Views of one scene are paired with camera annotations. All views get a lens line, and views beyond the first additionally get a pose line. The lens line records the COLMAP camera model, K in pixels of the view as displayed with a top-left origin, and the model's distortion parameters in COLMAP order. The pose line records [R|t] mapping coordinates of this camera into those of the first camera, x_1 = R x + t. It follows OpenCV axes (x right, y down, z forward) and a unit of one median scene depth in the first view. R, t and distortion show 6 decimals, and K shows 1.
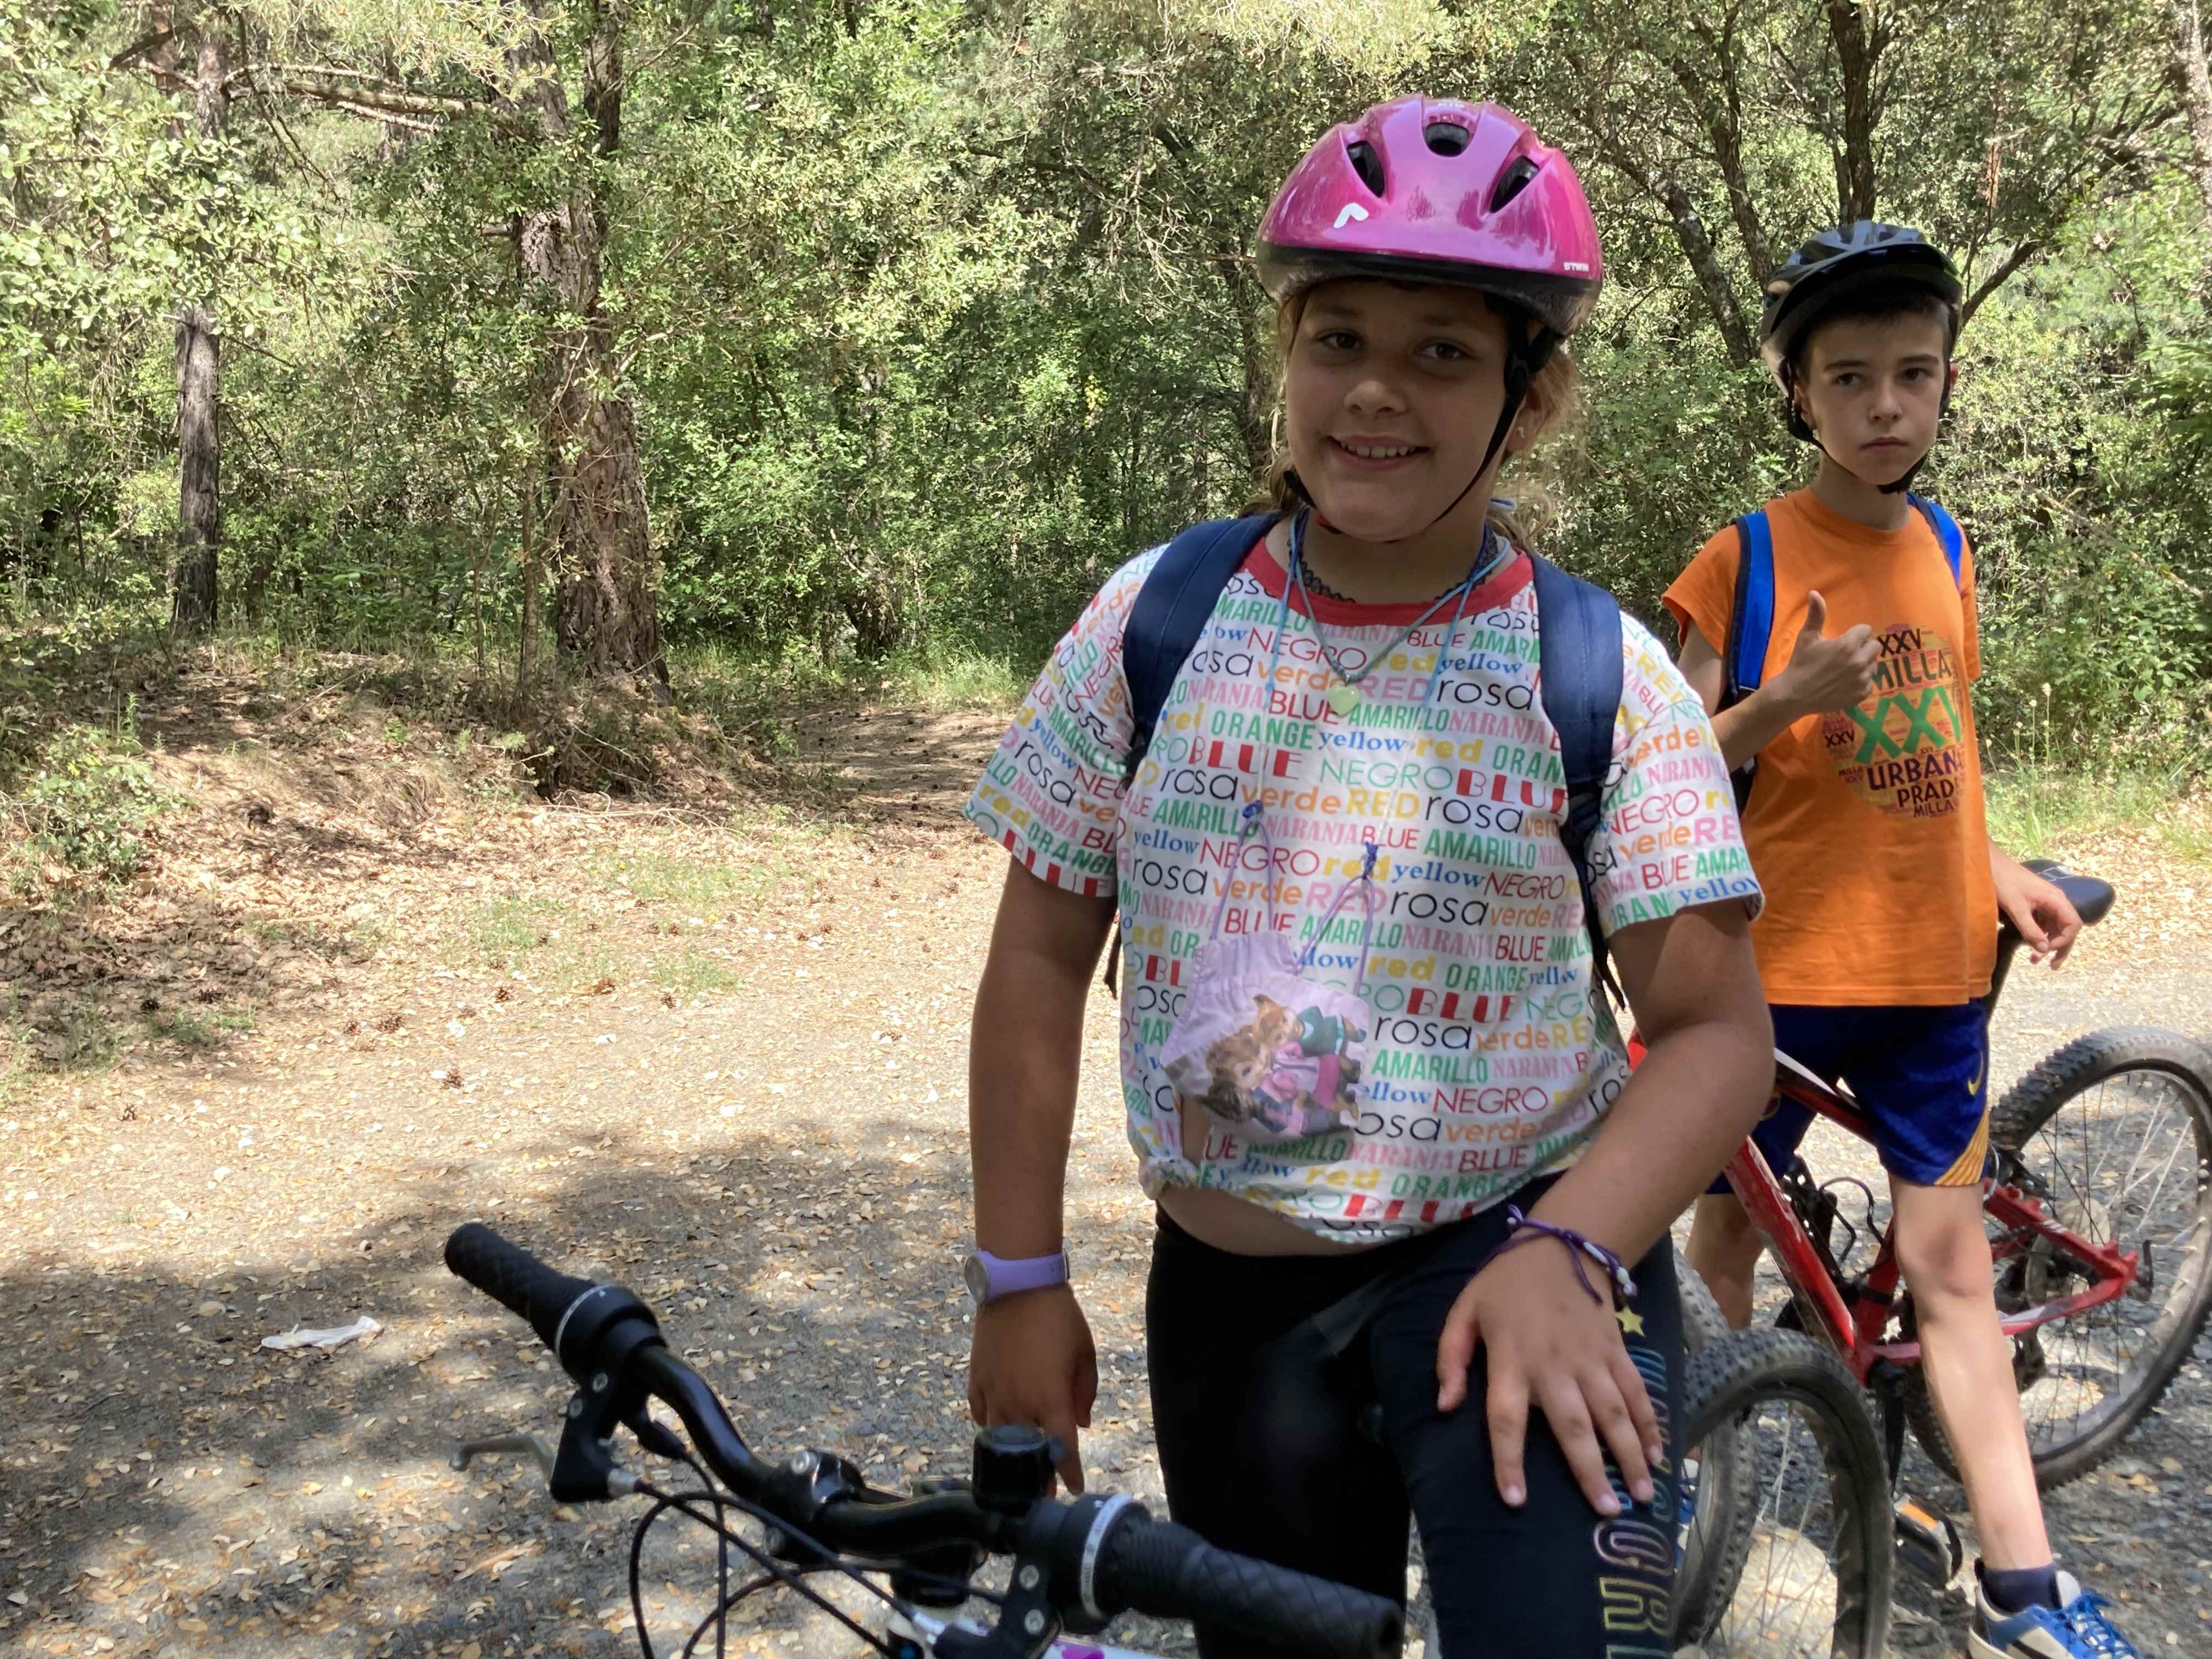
lens RADIAL K [[2518.9, 0, 1093.5], [0, 2518.9, 821.7], [0, 0, 1]] dist [0.006645, 0.000000]
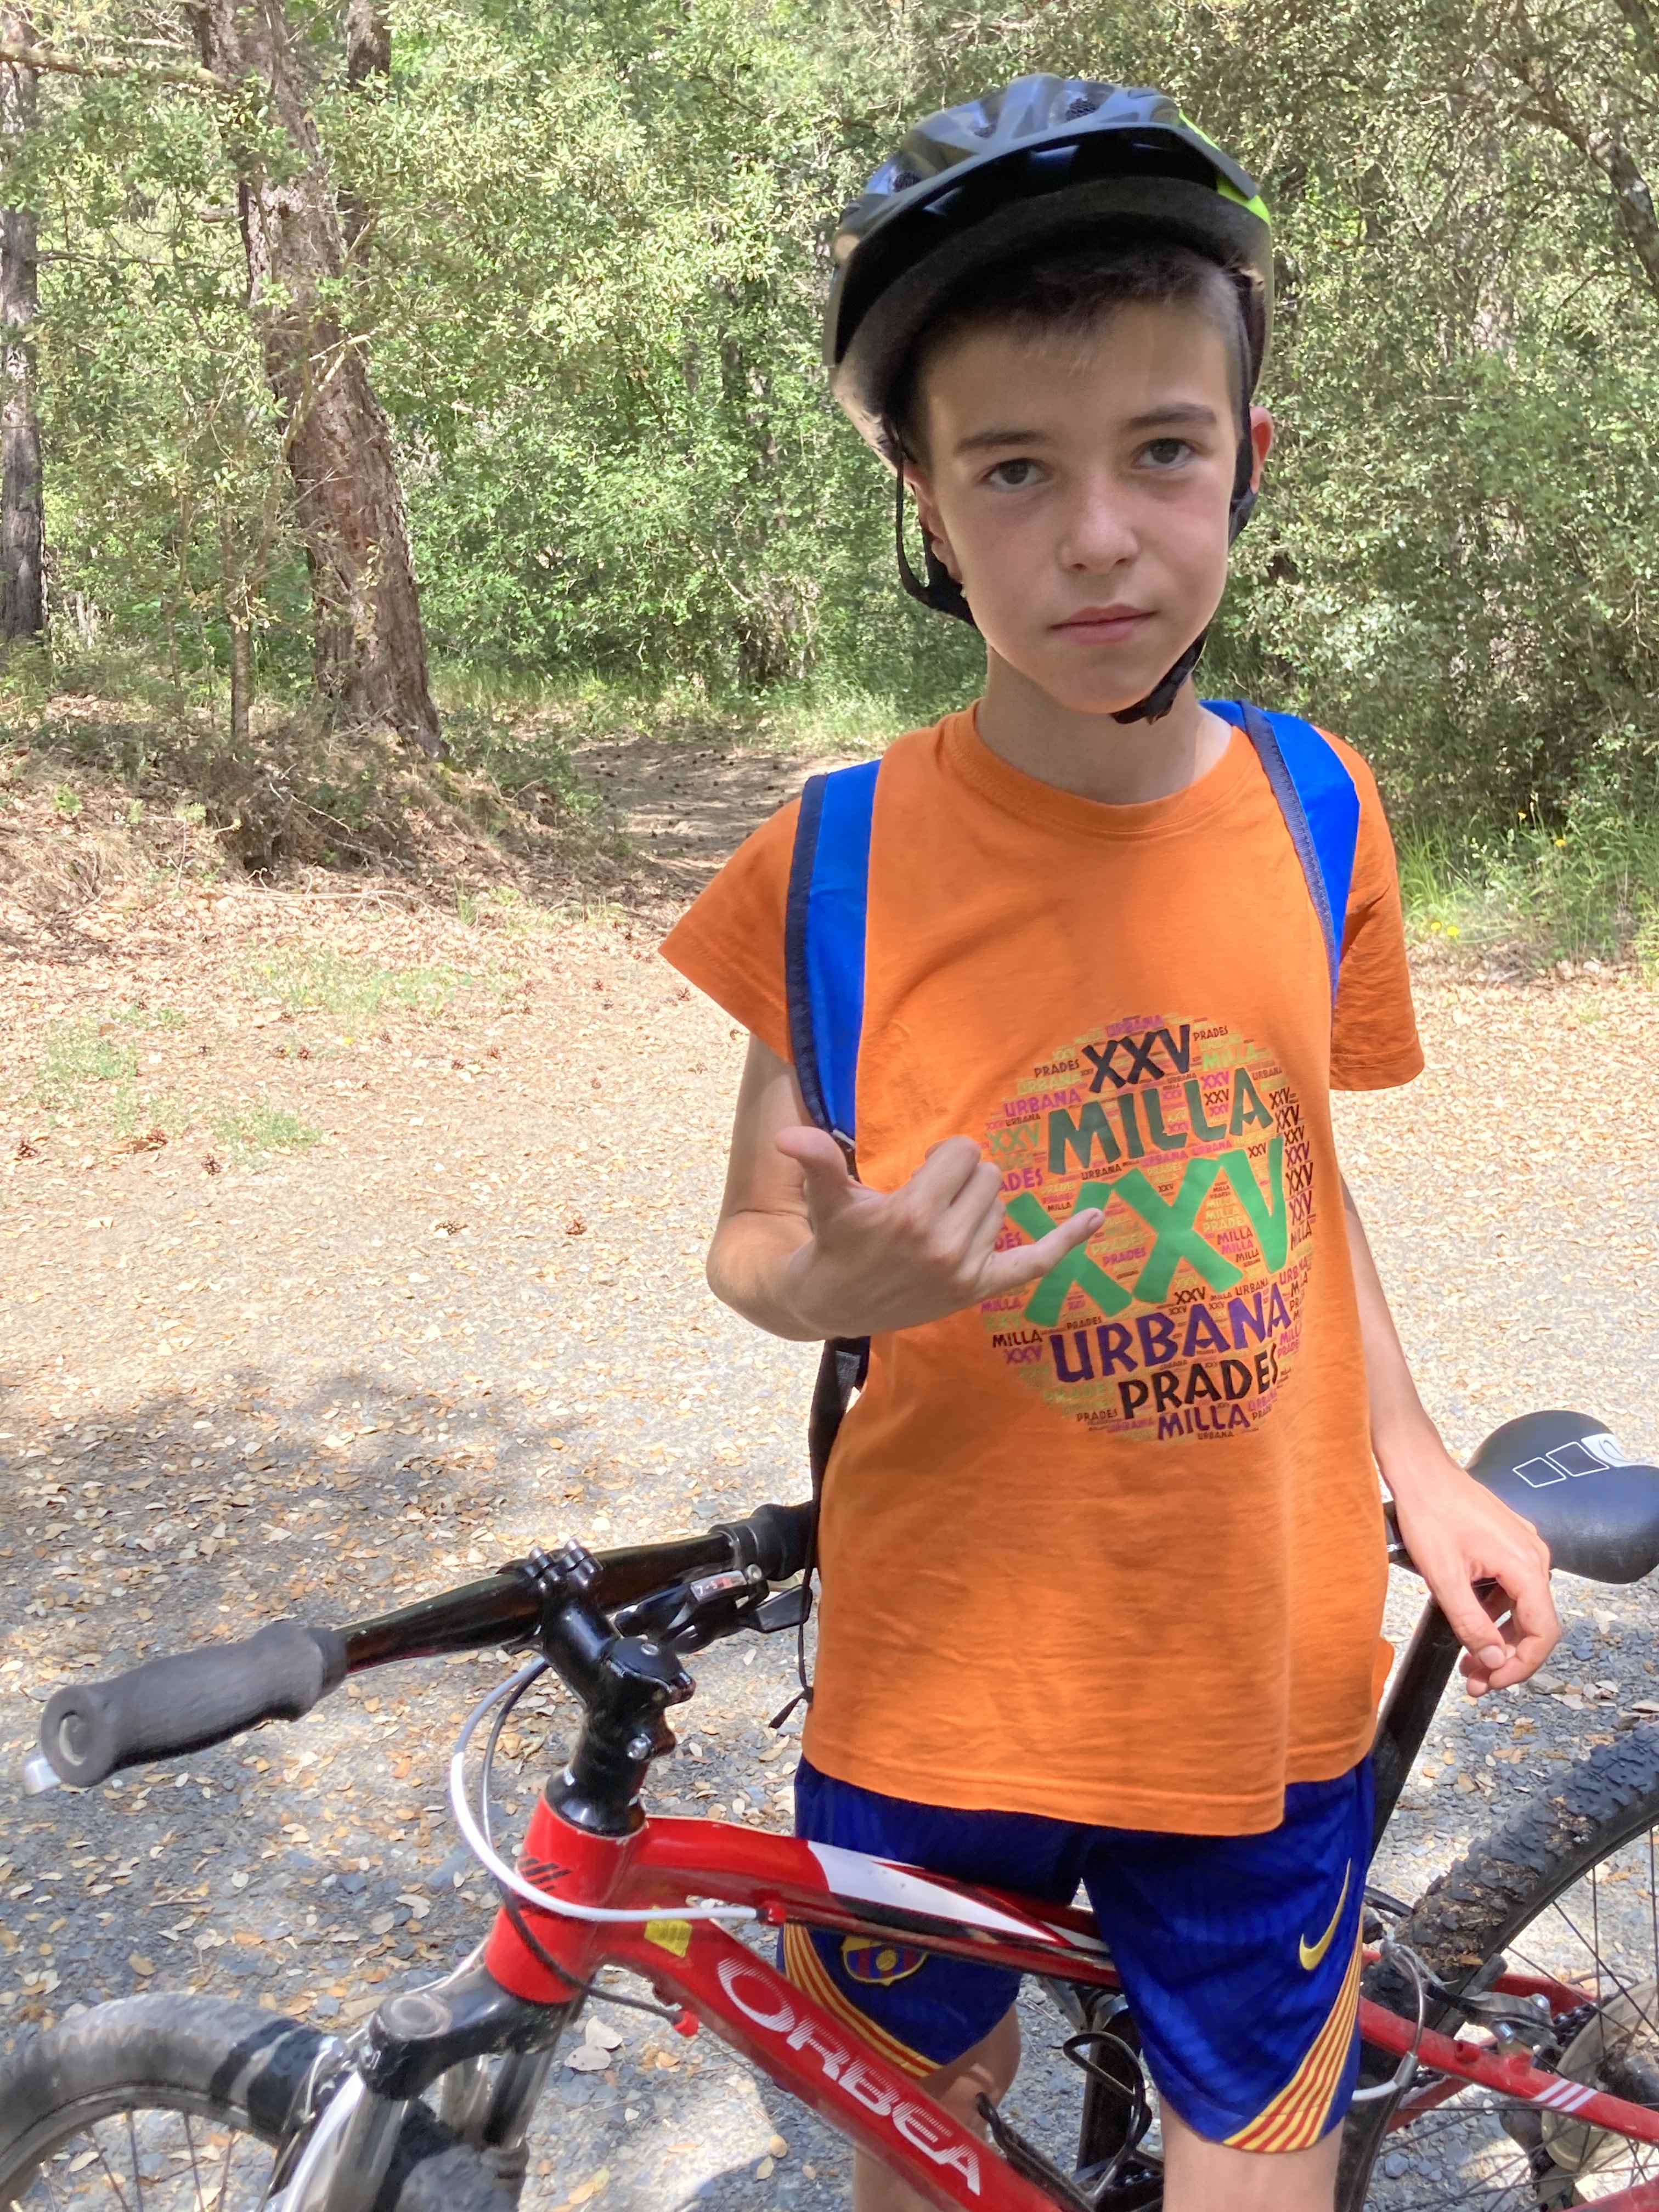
lens RADIAL K [[2518.9, 0, 830.7], [0, 2518.9, 1115.0], [0, 0, 1]] dist [0.006645, 0.000000]
pose [[0.994527, 0.028518, -0.100517, 0.074610], [-0.017270, 0.993666, 0.111041, -0.026402], [0.103047, -0.108698, 0.988719, 0.131635]]
